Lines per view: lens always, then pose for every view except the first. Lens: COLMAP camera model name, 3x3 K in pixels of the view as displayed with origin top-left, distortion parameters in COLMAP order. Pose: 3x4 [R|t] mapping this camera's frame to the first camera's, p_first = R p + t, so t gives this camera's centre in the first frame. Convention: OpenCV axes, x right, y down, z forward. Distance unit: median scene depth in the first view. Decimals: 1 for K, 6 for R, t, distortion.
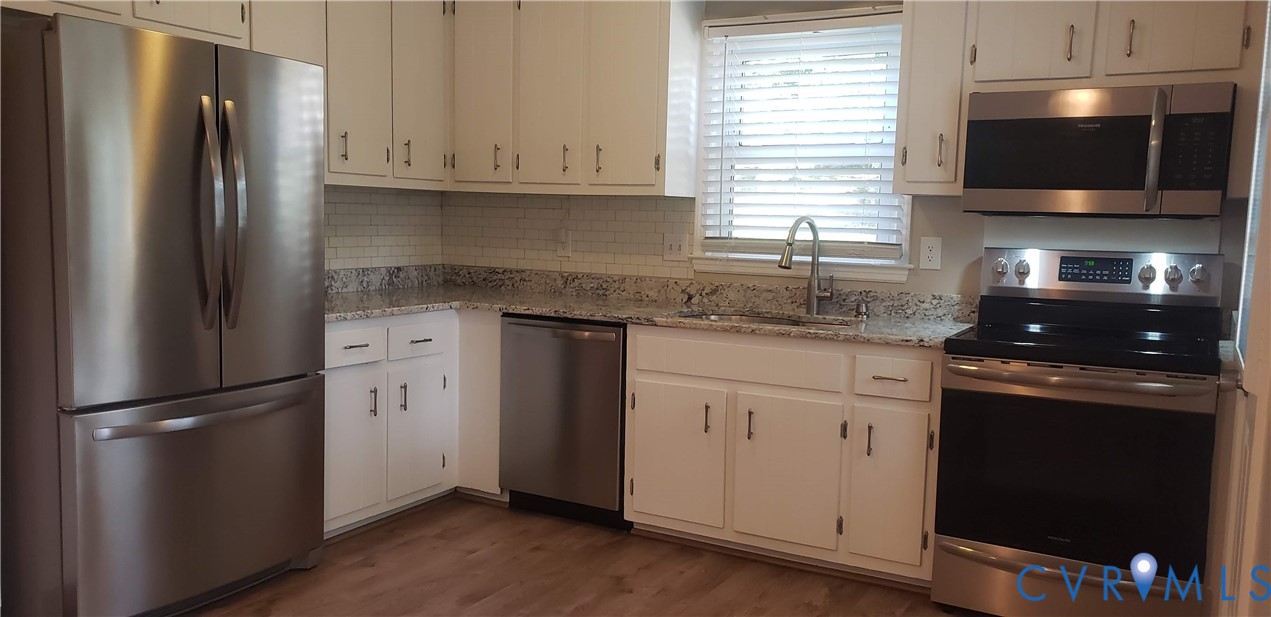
lens RADIAL K [[985.1, 0, 635.5], [0, 985.1, 308.5], [0, 0, 1]] dist [0.005704, -0.000367]
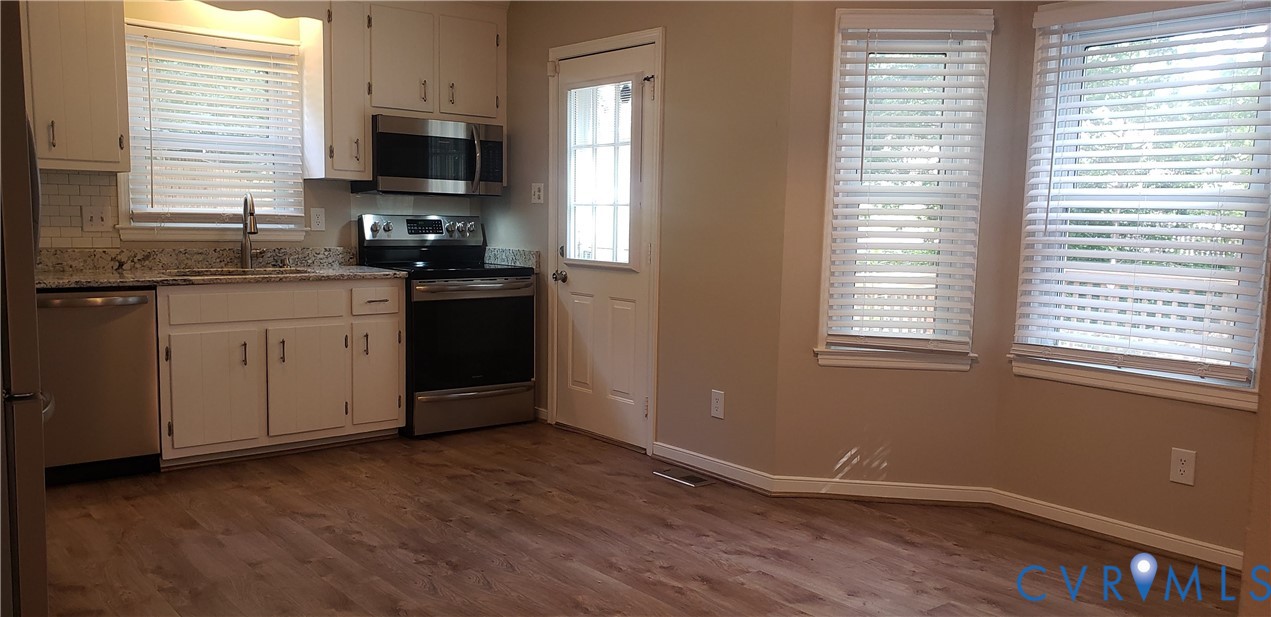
lens RADIAL K [[985.1, 0, 635.5], [0, 985.1, 308.5], [0, 0, 1]] dist [0.005704, -0.000367]
pose [[0.334840, -0.102978, 0.936631, -0.896923], [0.075783, 0.993733, 0.082164, -0.010470], [-0.939223, 0.043469, 0.340545, 0.095260]]
